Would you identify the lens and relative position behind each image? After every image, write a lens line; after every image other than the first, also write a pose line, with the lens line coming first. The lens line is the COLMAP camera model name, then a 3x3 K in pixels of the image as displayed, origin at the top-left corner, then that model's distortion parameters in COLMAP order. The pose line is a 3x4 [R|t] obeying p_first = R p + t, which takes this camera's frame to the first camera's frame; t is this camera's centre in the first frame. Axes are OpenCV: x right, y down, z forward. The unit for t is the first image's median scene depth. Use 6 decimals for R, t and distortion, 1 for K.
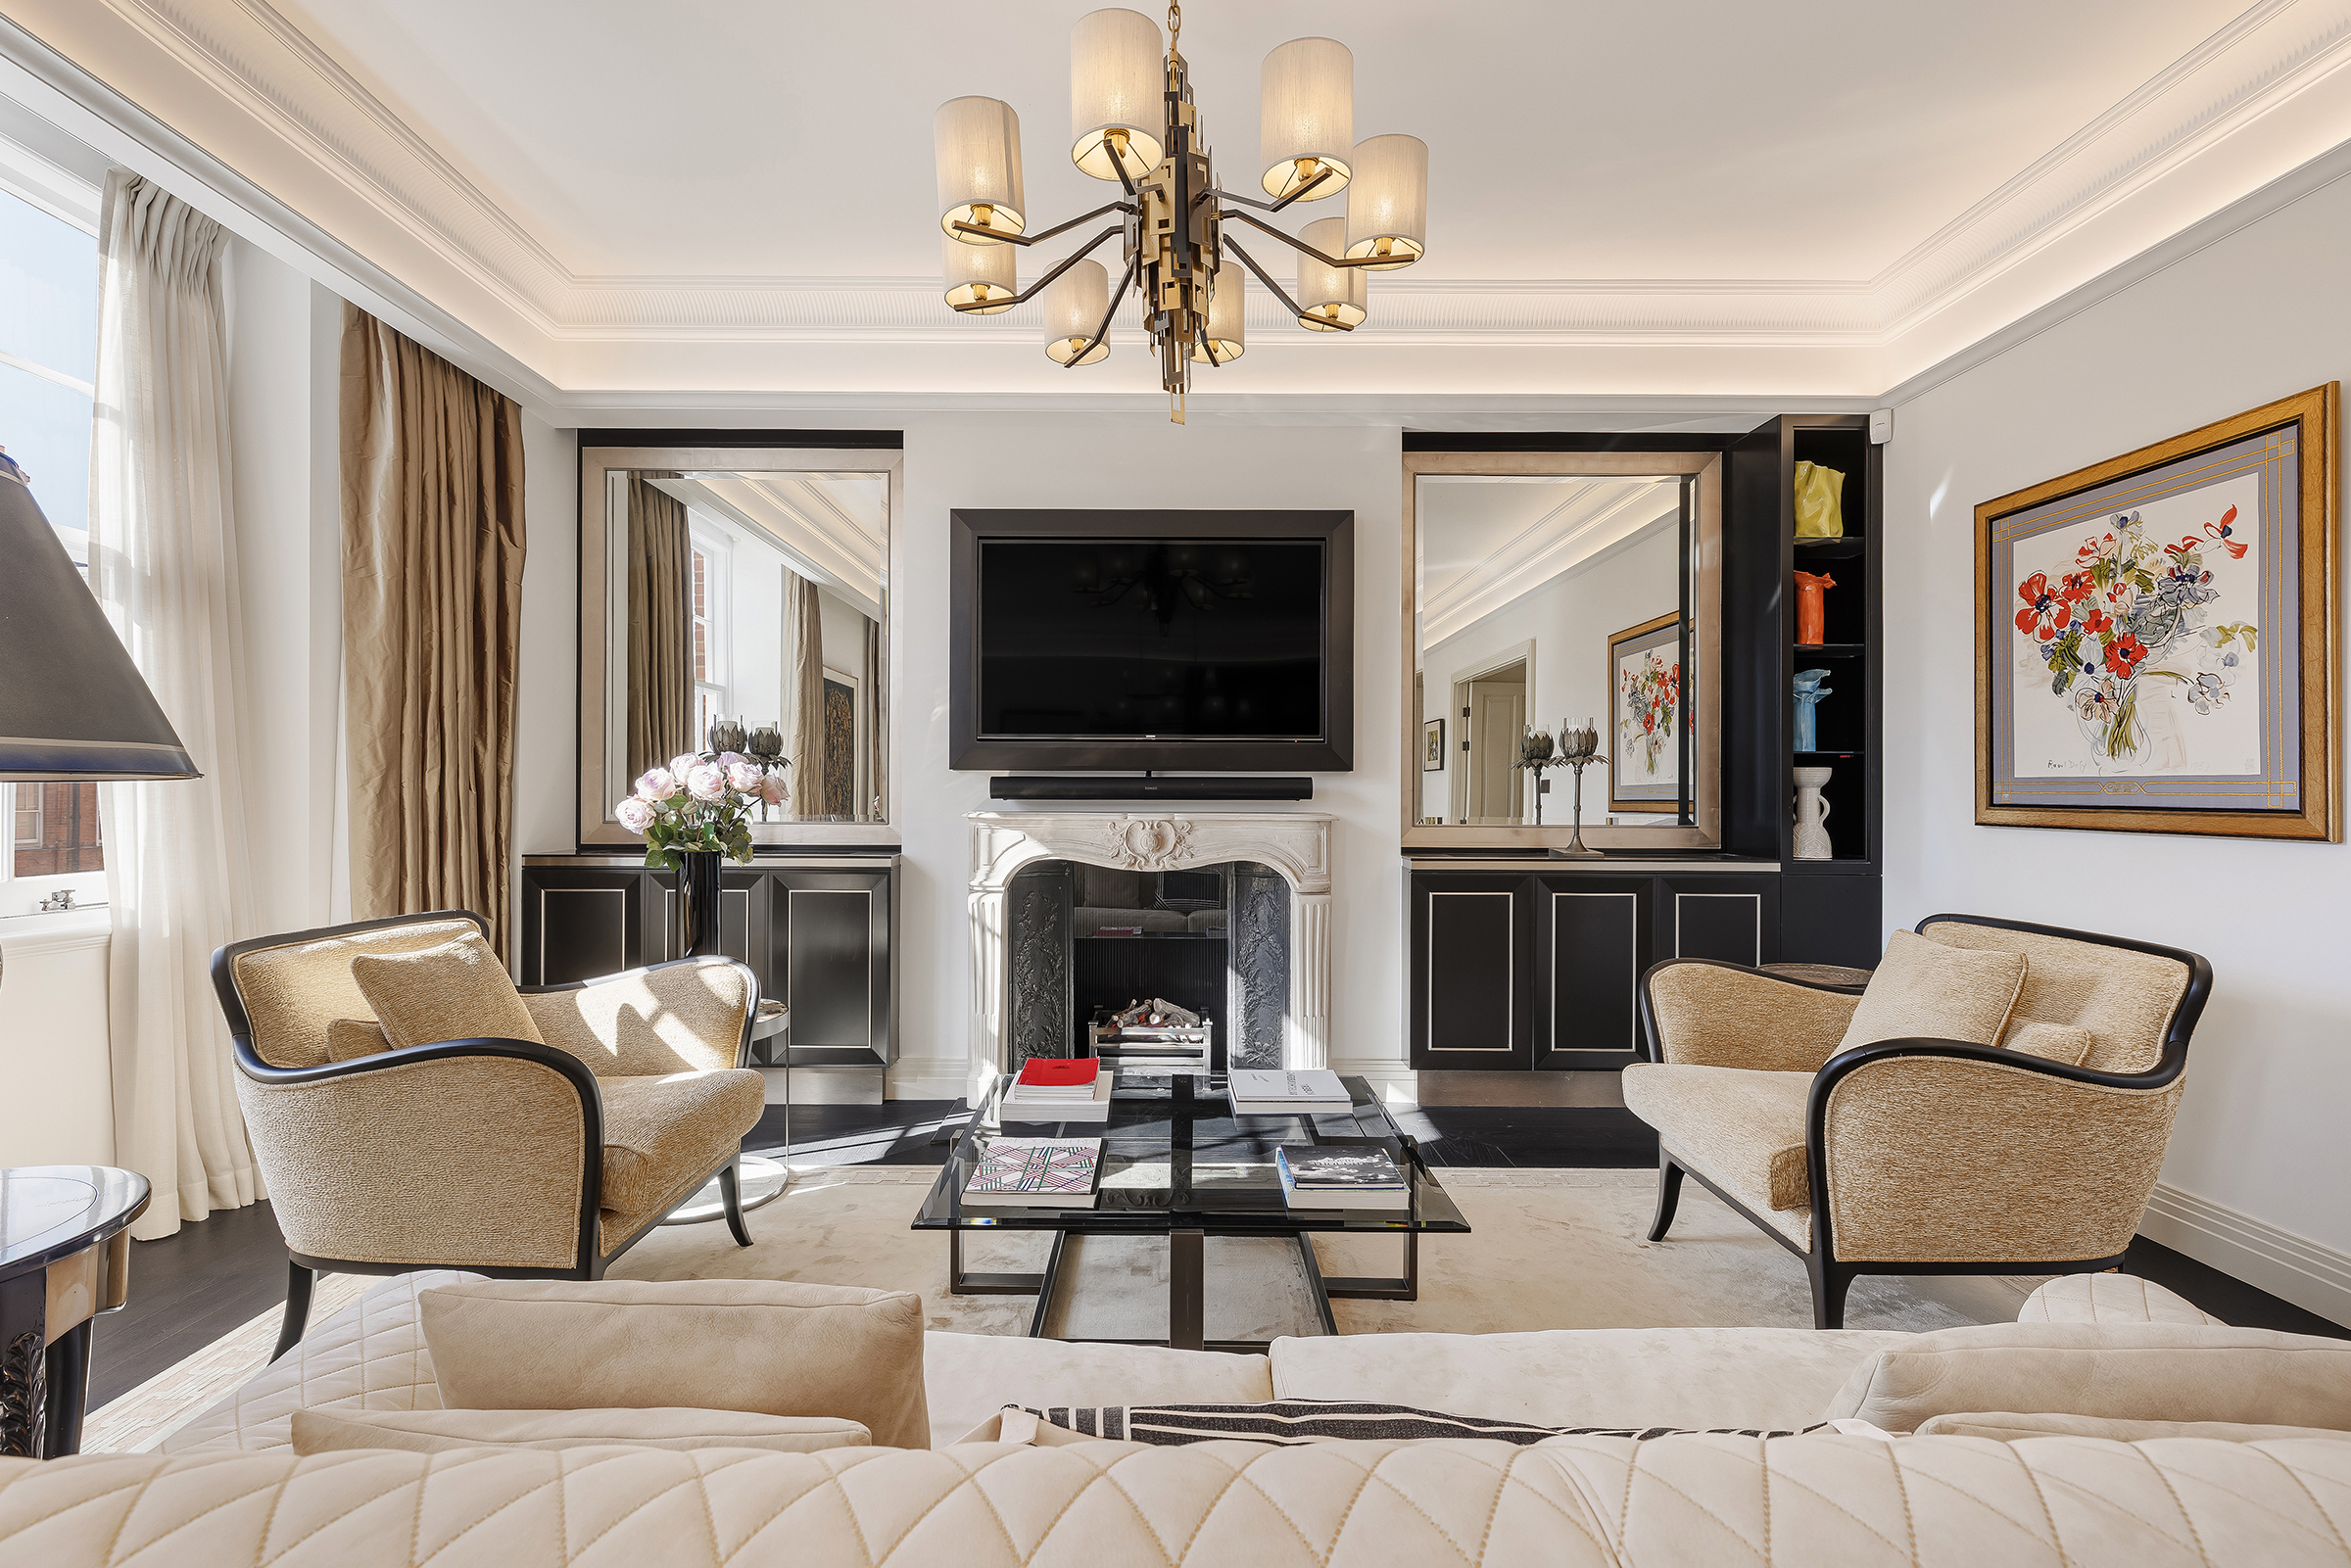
lens RADIAL K [[1049.9, 0, 1172.1], [0, 1049.9, 789.8], [0, 0, 1]] dist [0.000661, -0.000268]
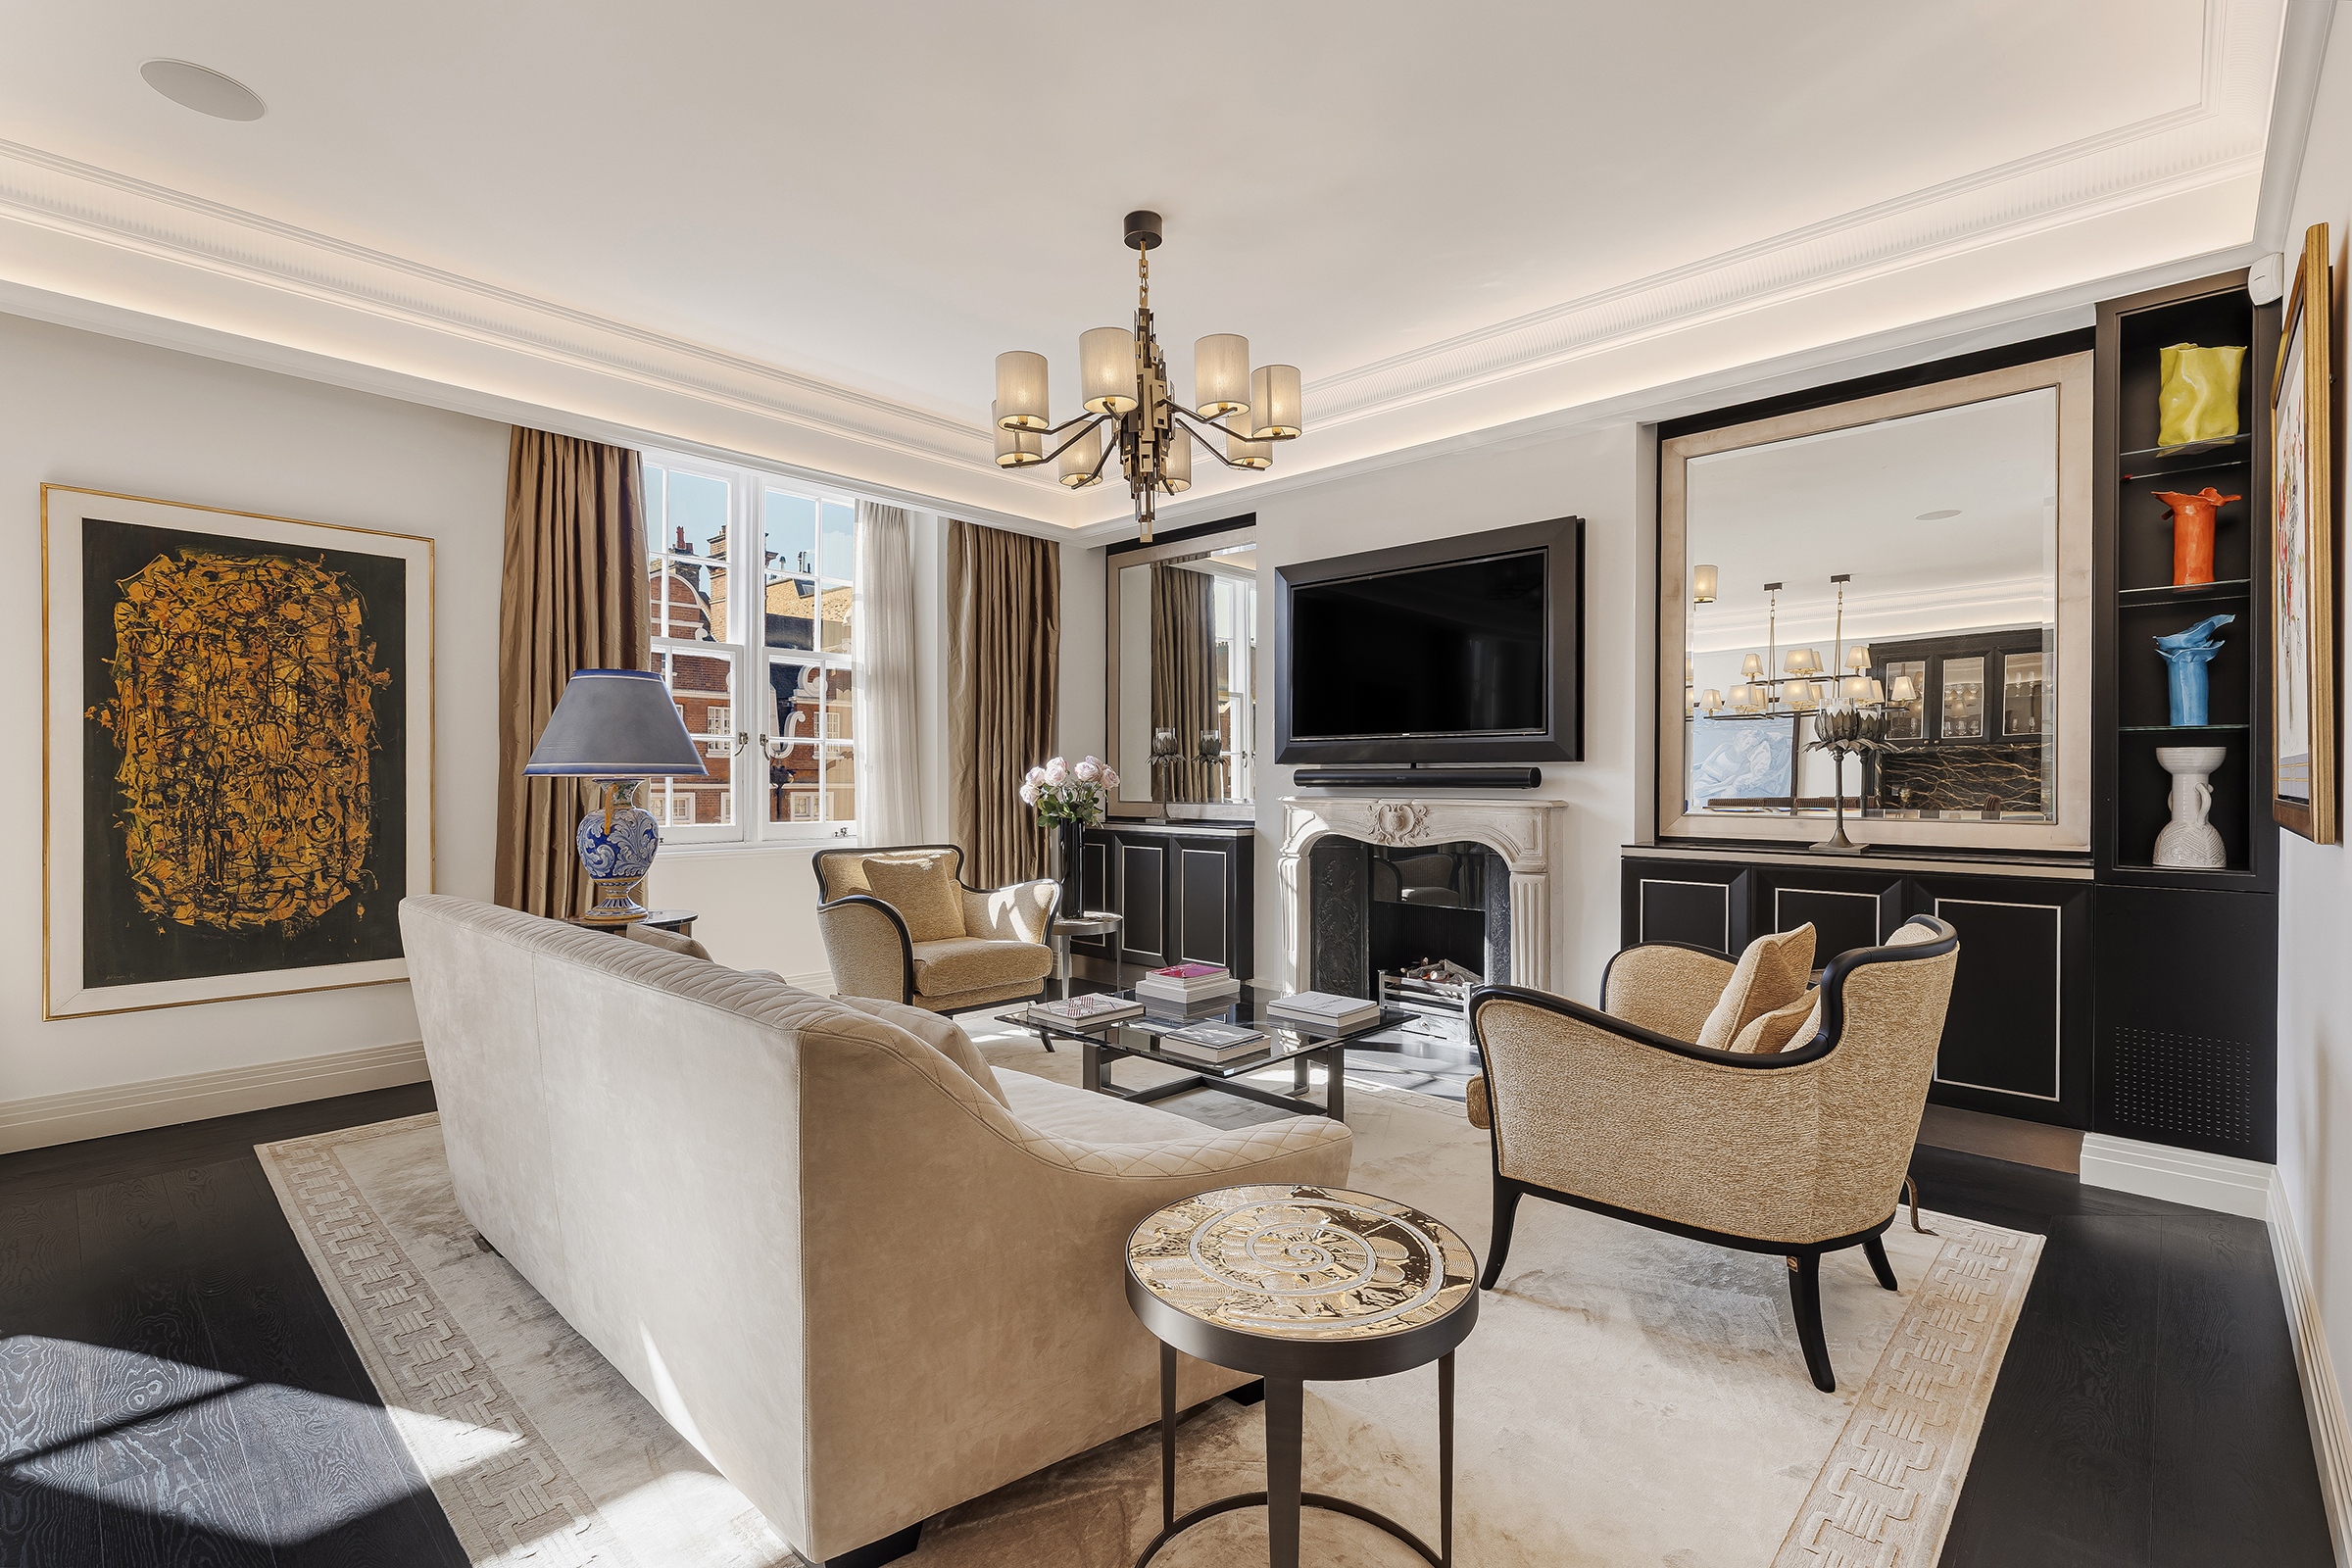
lens RADIAL K [[1050.5, 0, 1162.2], [0, 1050.5, 780.6], [0, 0, 1]] dist [0.000661, -0.000268]
pose [[0.720100, -0.001436, -0.693868, 0.610899], [0.000625, 0.999999, -0.001421, 0.003148], [0.693870, 0.000590, 0.720101, -0.058006]]
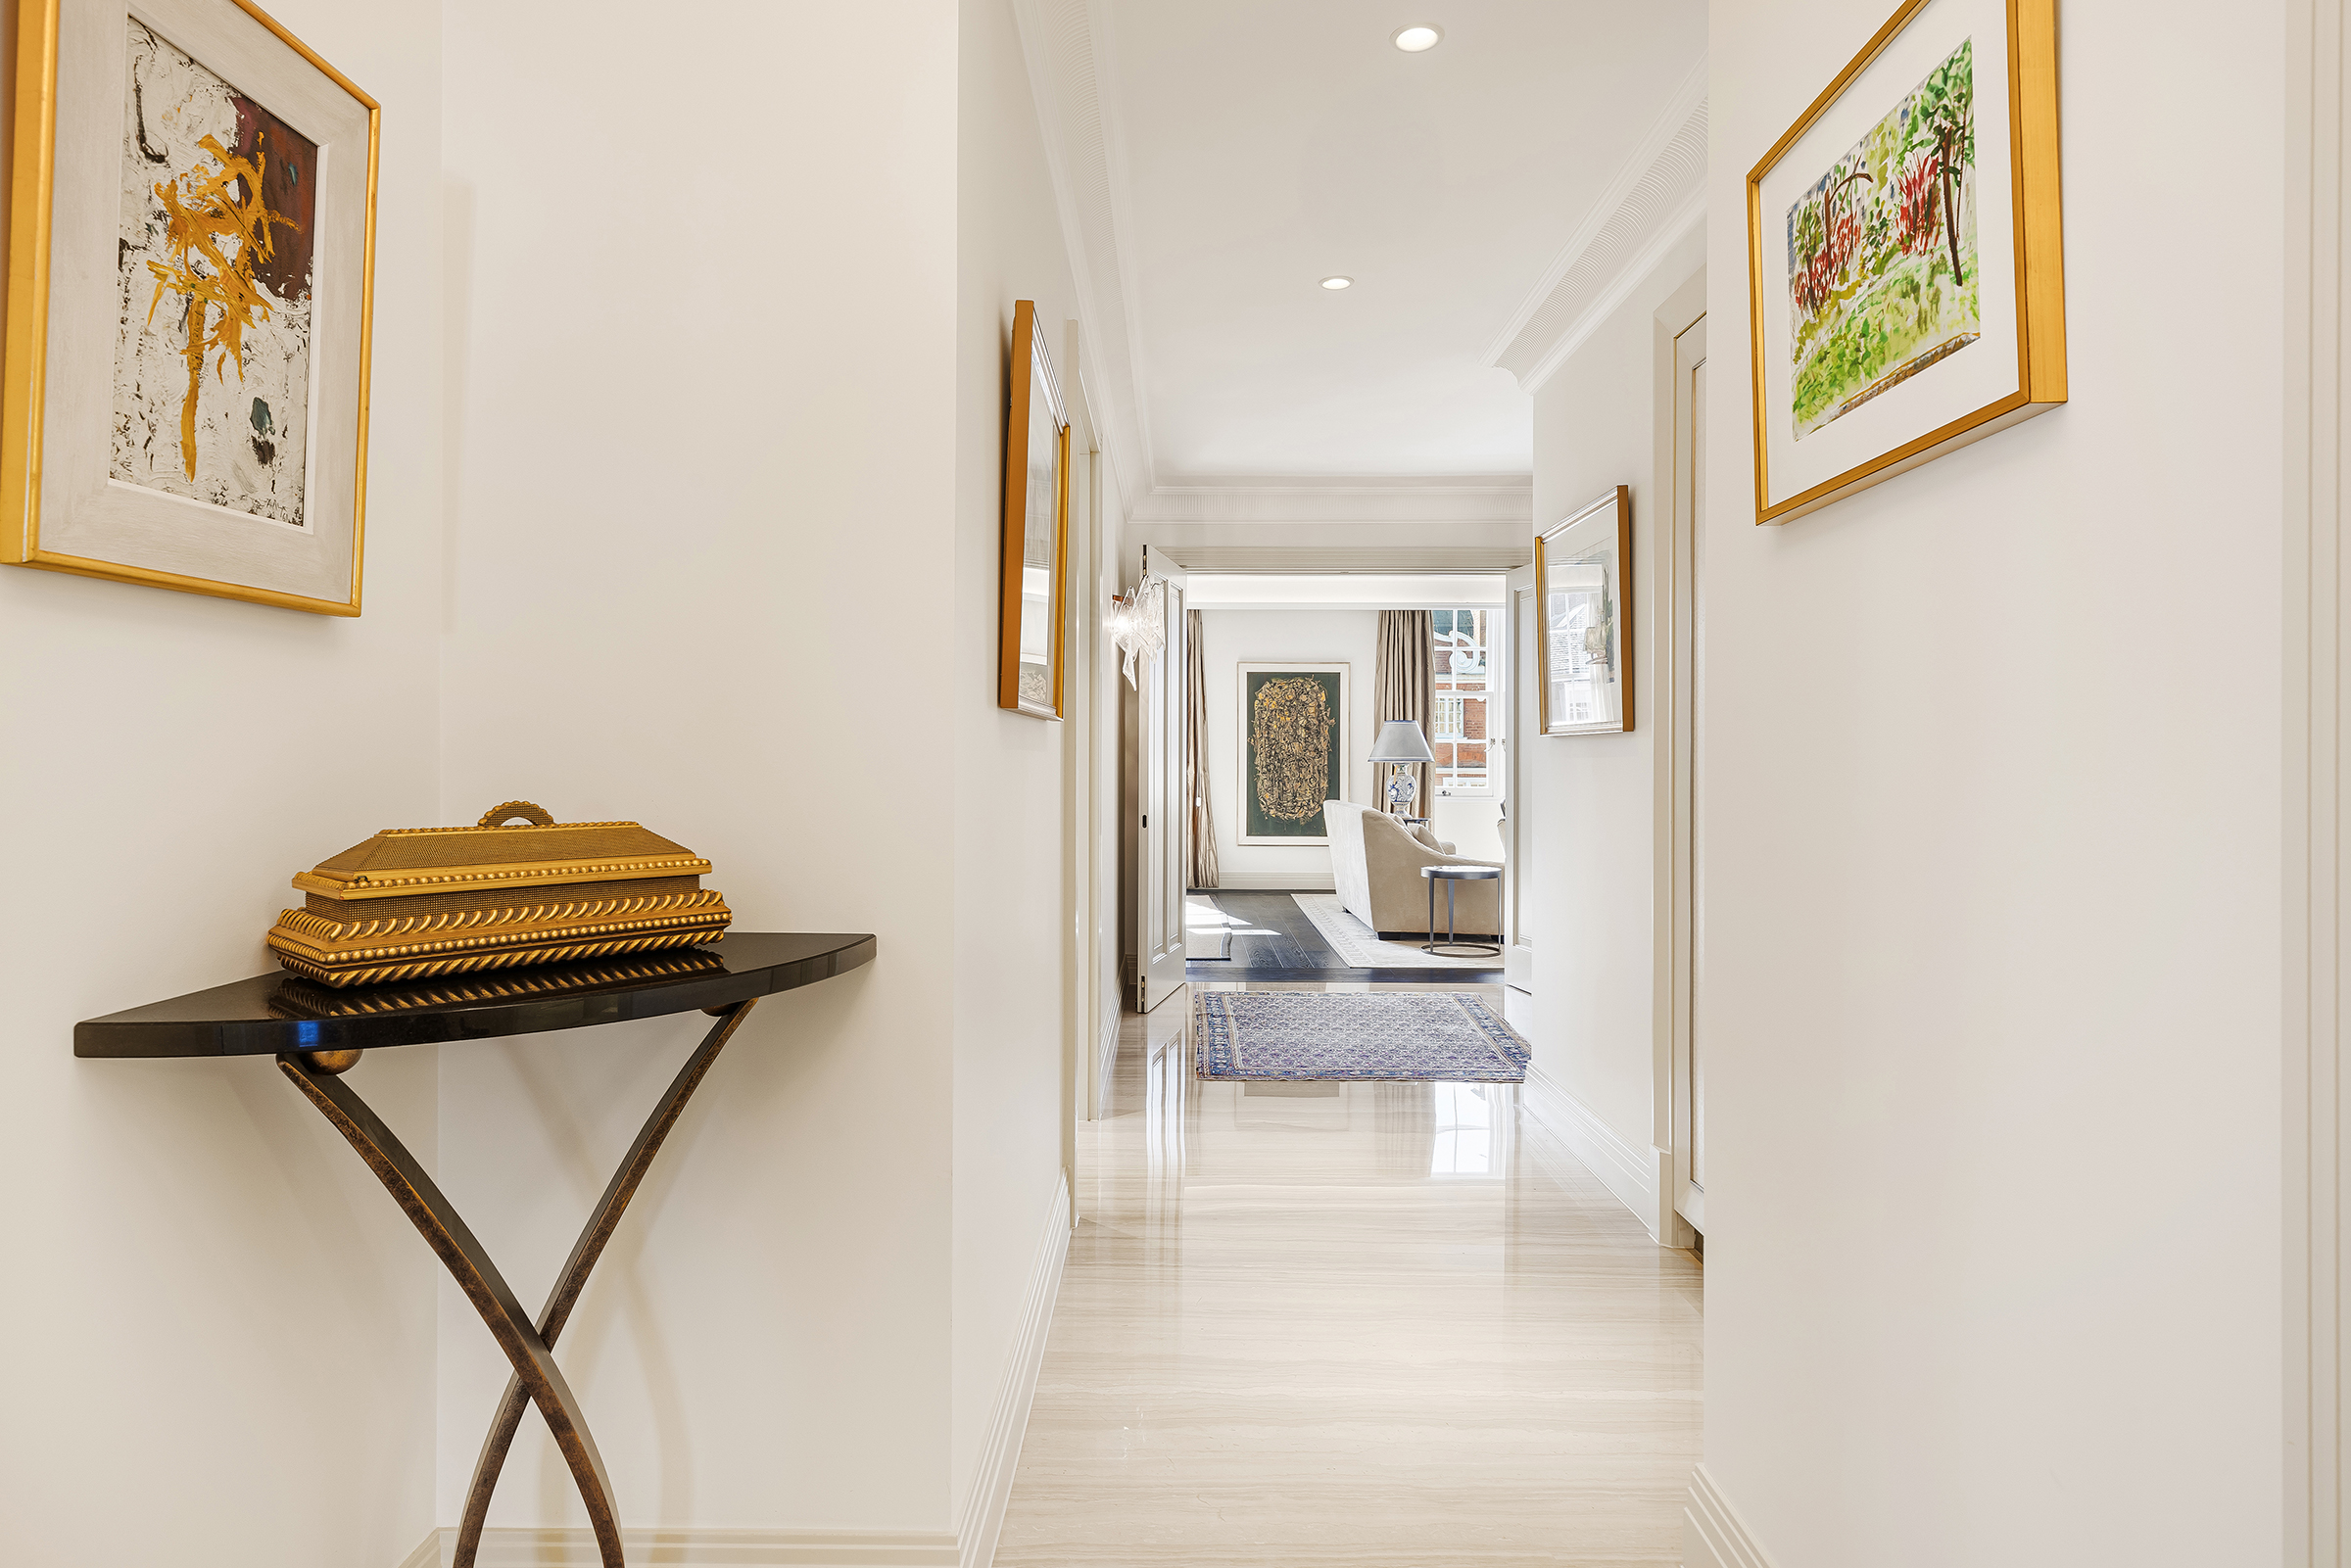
lens RADIAL K [[1347.6, 0, 1172.7], [0, 1347.6, 781.5], [0, 0, 1]] dist [0.000477, 0.000001]
pose [[-0.015828, 0.011657, -0.999807, 2.382408], [-0.003513, 0.999925, 0.011714, 0.006626], [0.999869, 0.003698, -0.015786, -0.165544]]
